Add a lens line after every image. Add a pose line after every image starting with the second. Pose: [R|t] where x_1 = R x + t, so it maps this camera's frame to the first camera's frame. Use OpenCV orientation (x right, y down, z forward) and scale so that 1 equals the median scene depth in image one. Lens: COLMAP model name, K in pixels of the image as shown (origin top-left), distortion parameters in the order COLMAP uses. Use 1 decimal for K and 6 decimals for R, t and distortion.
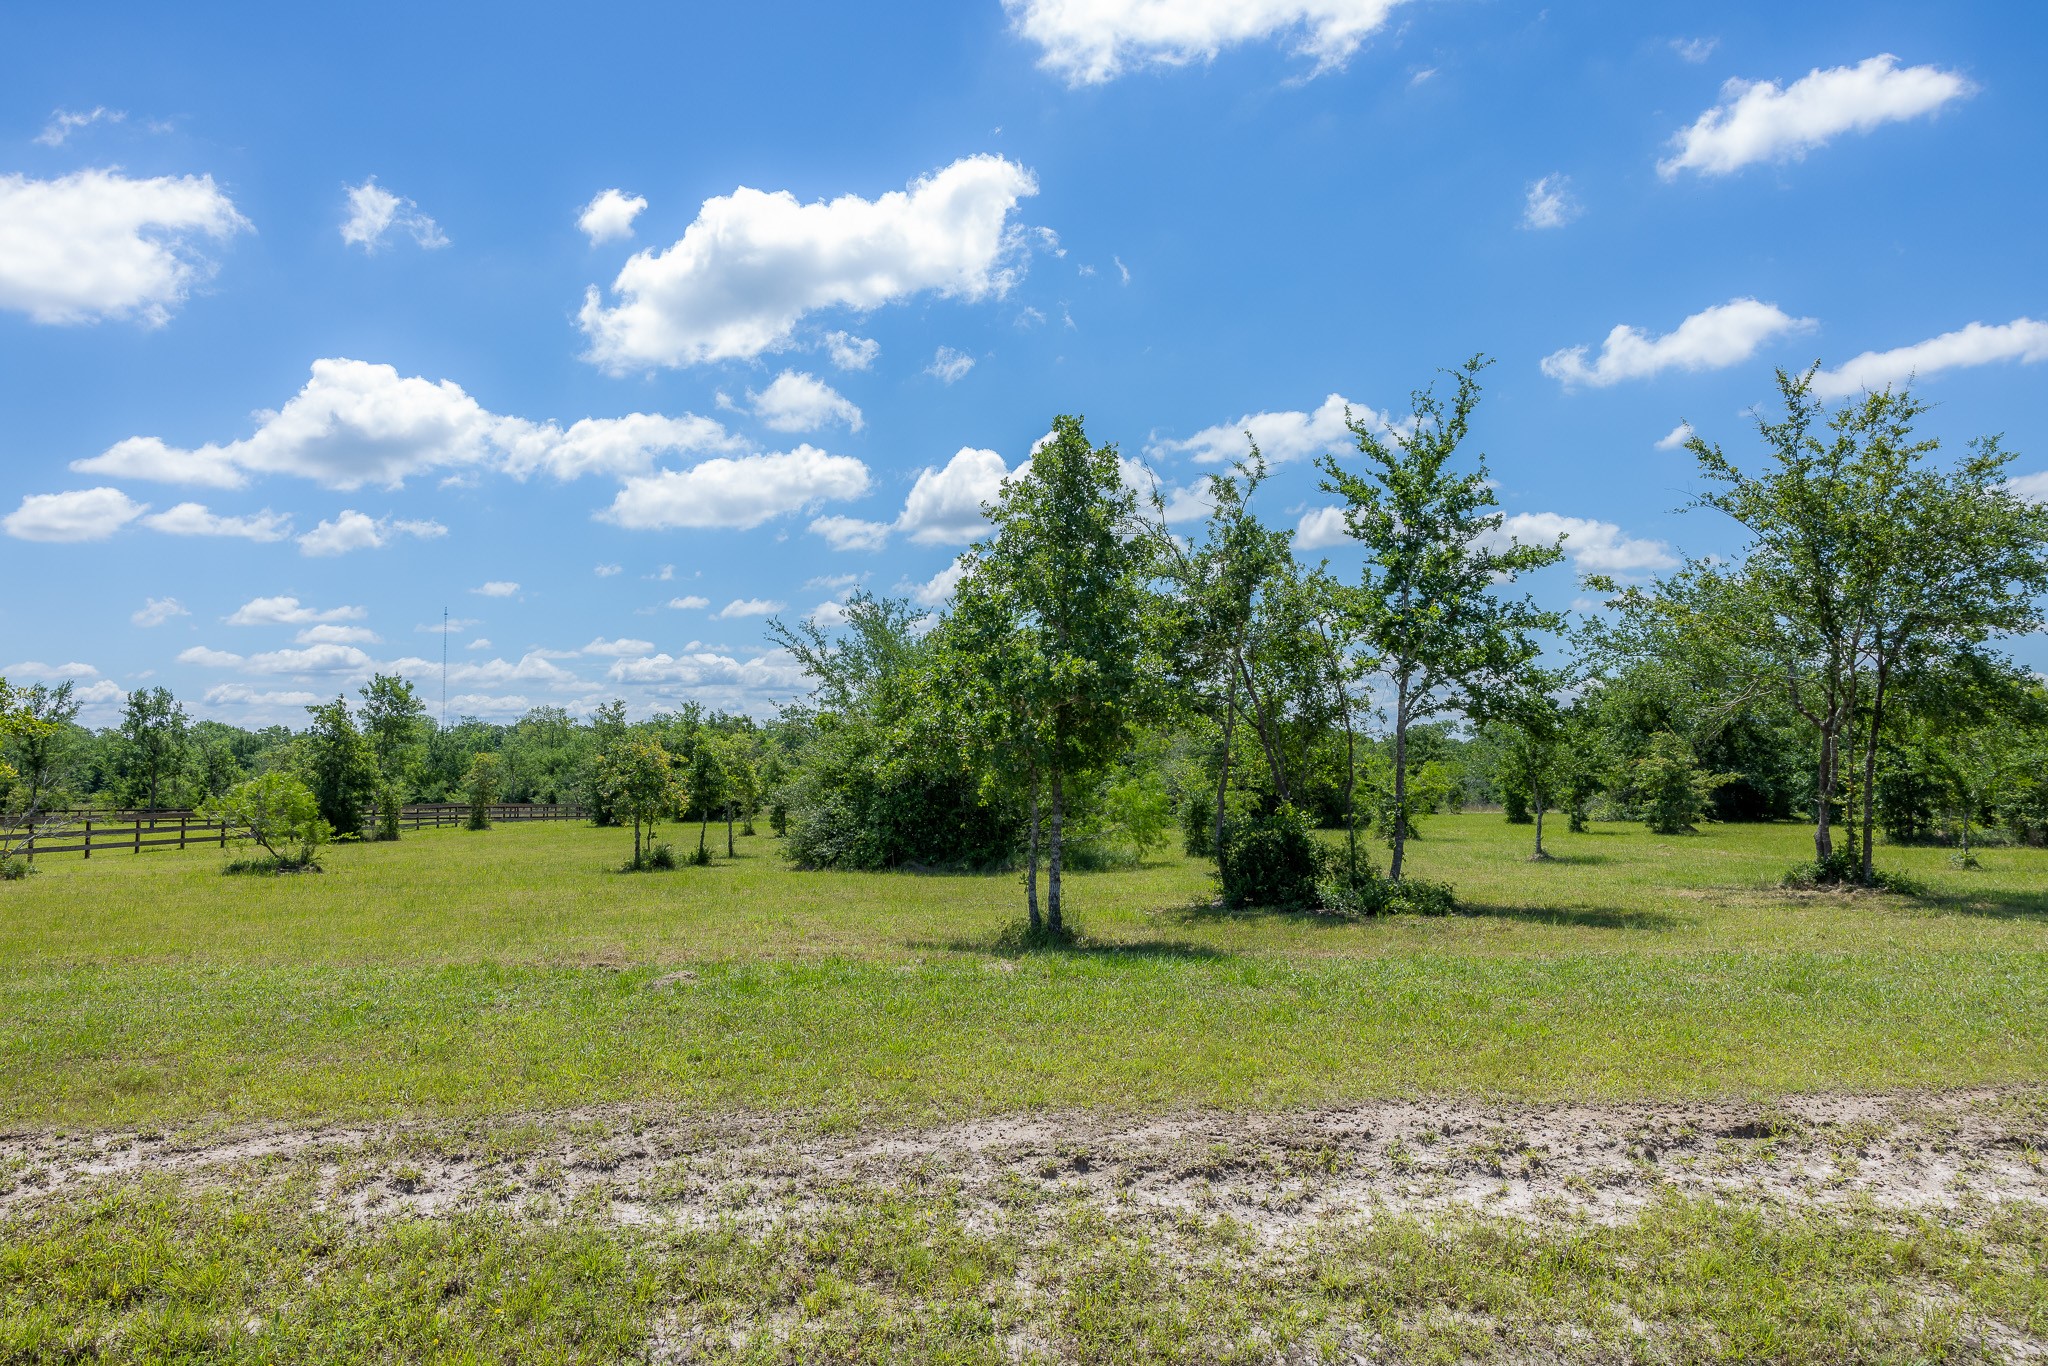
lens RADIAL K [[1396.0, 0, 1017.4], [0, 1396.0, 698.4], [0, 0, 1]] dist [0.009187, 0.005702]
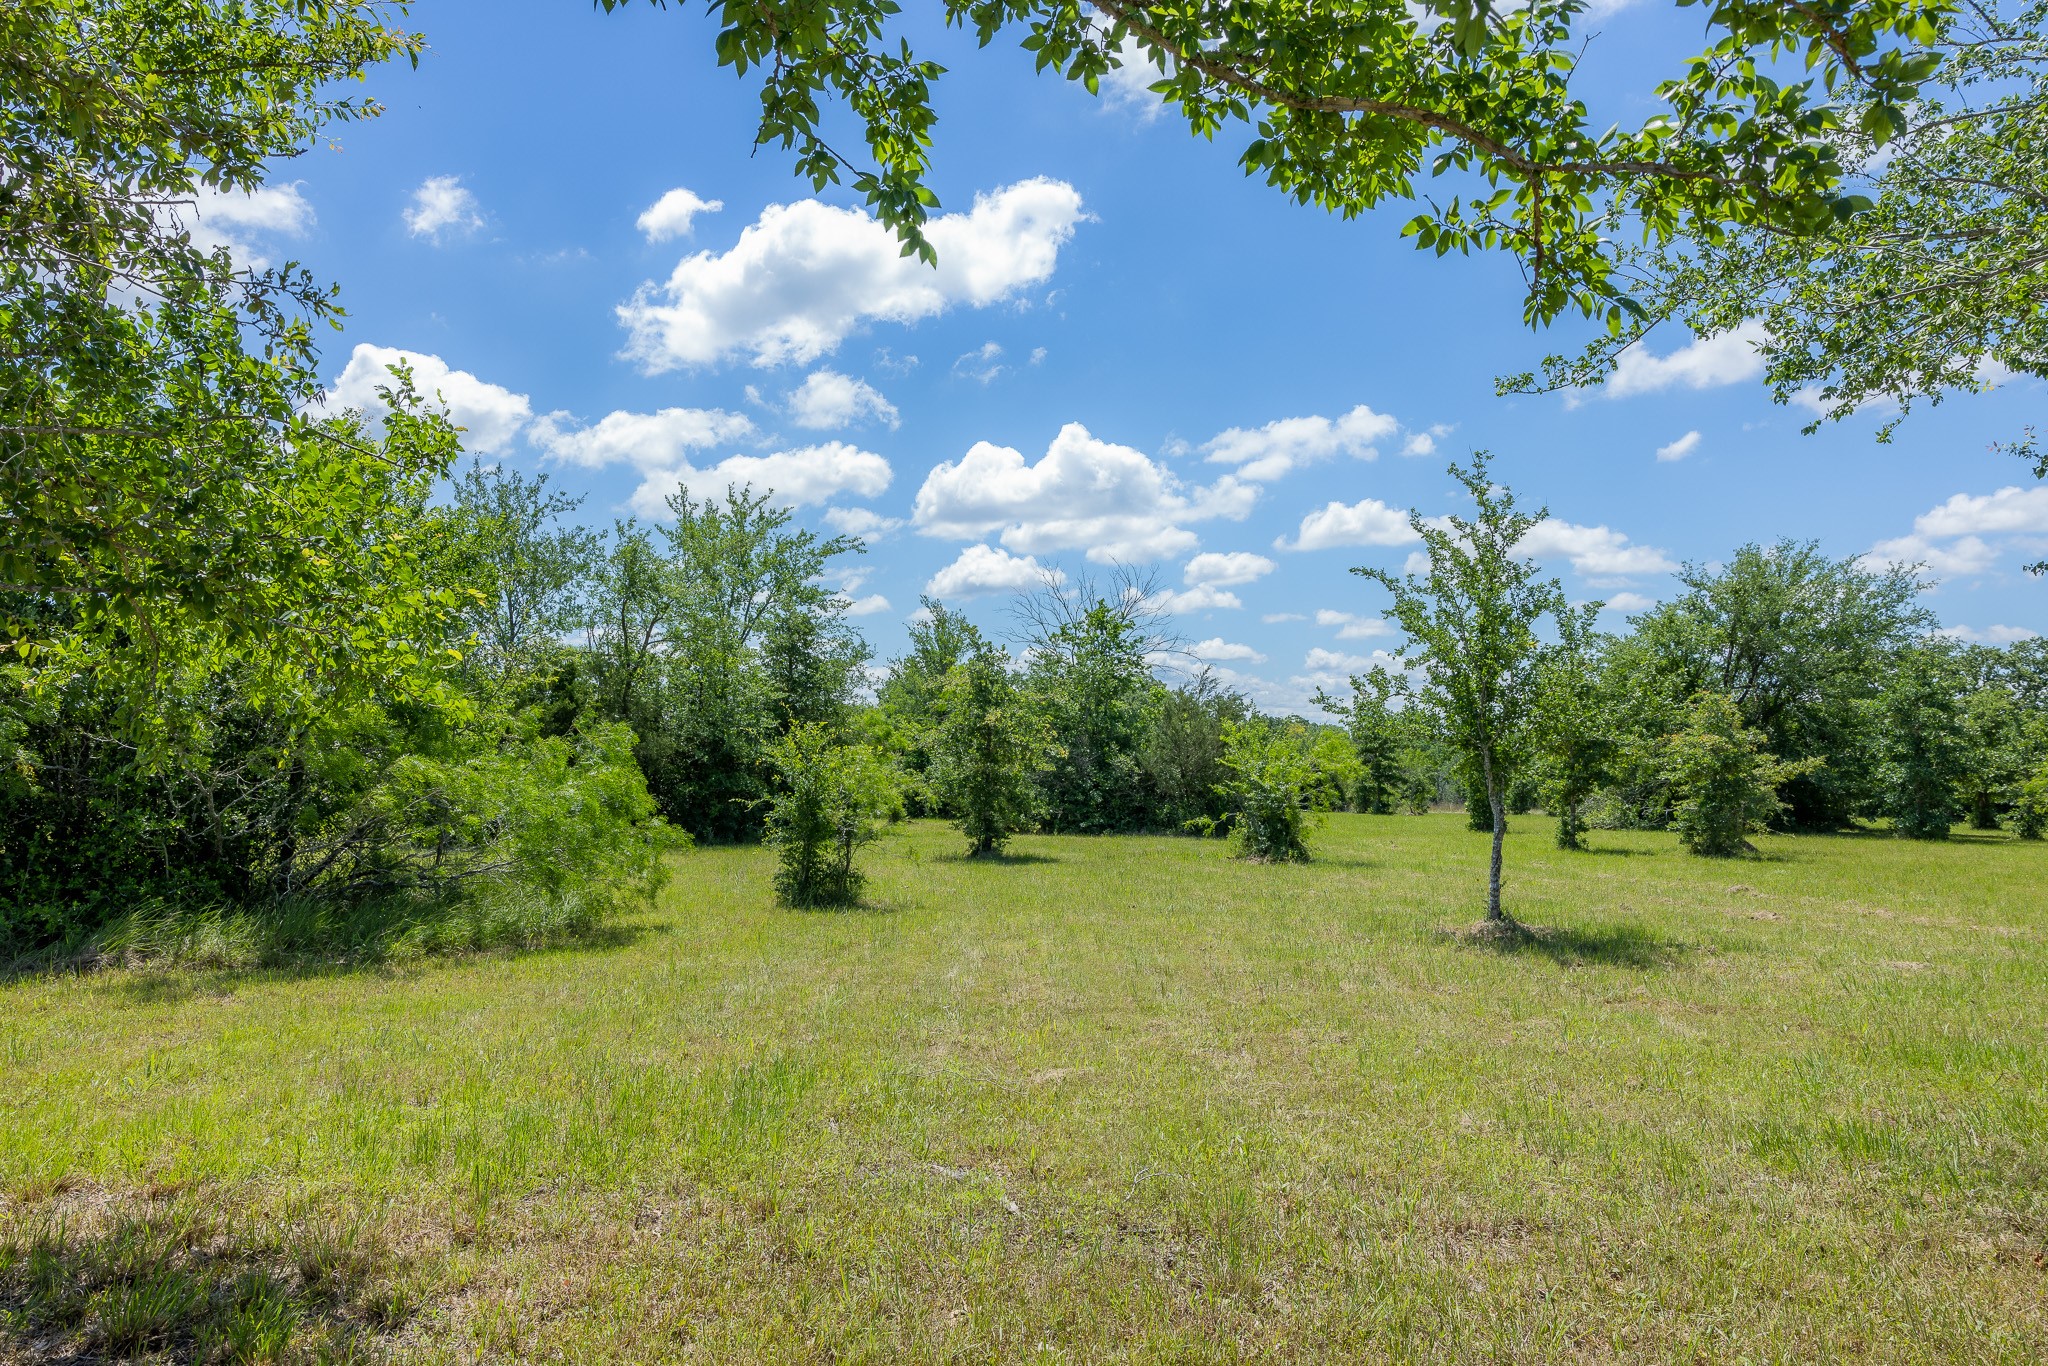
lens RADIAL K [[1396.0, 0, 1039.1], [0, 1396.0, 692.8], [0, 0, 1]] dist [0.009187, 0.005702]
pose [[0.999616, 0.015867, 0.022727, 0.149079], [-0.015906, 0.999872, 0.001552, 0.028598], [-0.022700, -0.001913, 0.999741, 0.385495]]
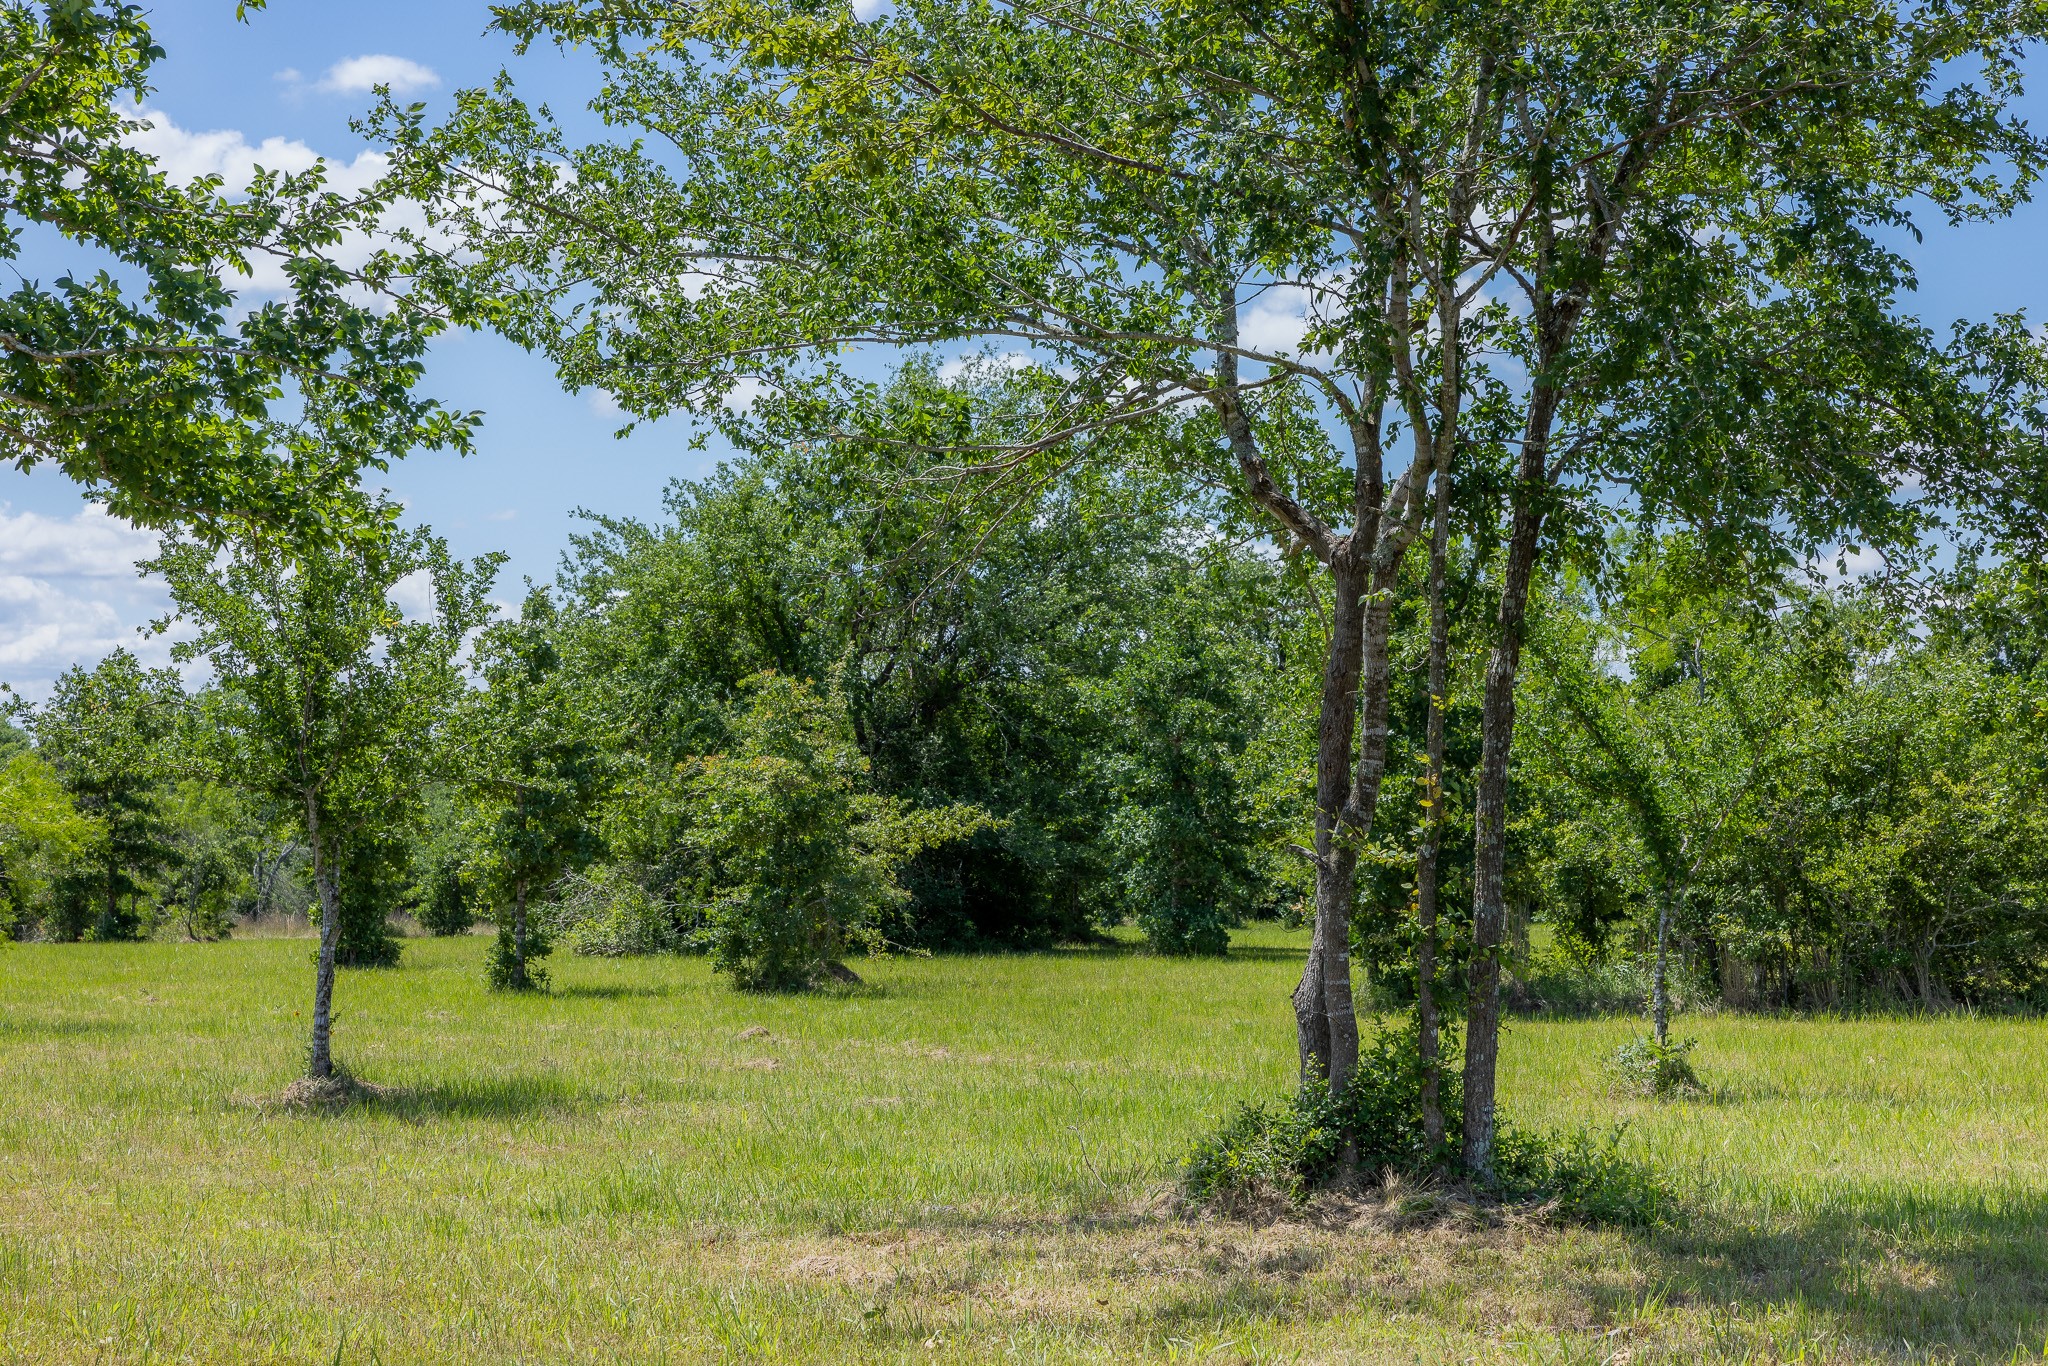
lens RADIAL K [[3867.6, 0, 1031.5], [0, 3867.6, 688.3], [0, 0, 1]] dist [0.141327, 0.000000]
pose [[0.879888, 0.020957, 0.474718, 0.095207], [-0.028451, 0.999558, 0.008606, 0.018610], [-0.474328, -0.021078, 0.880096, 0.197742]]
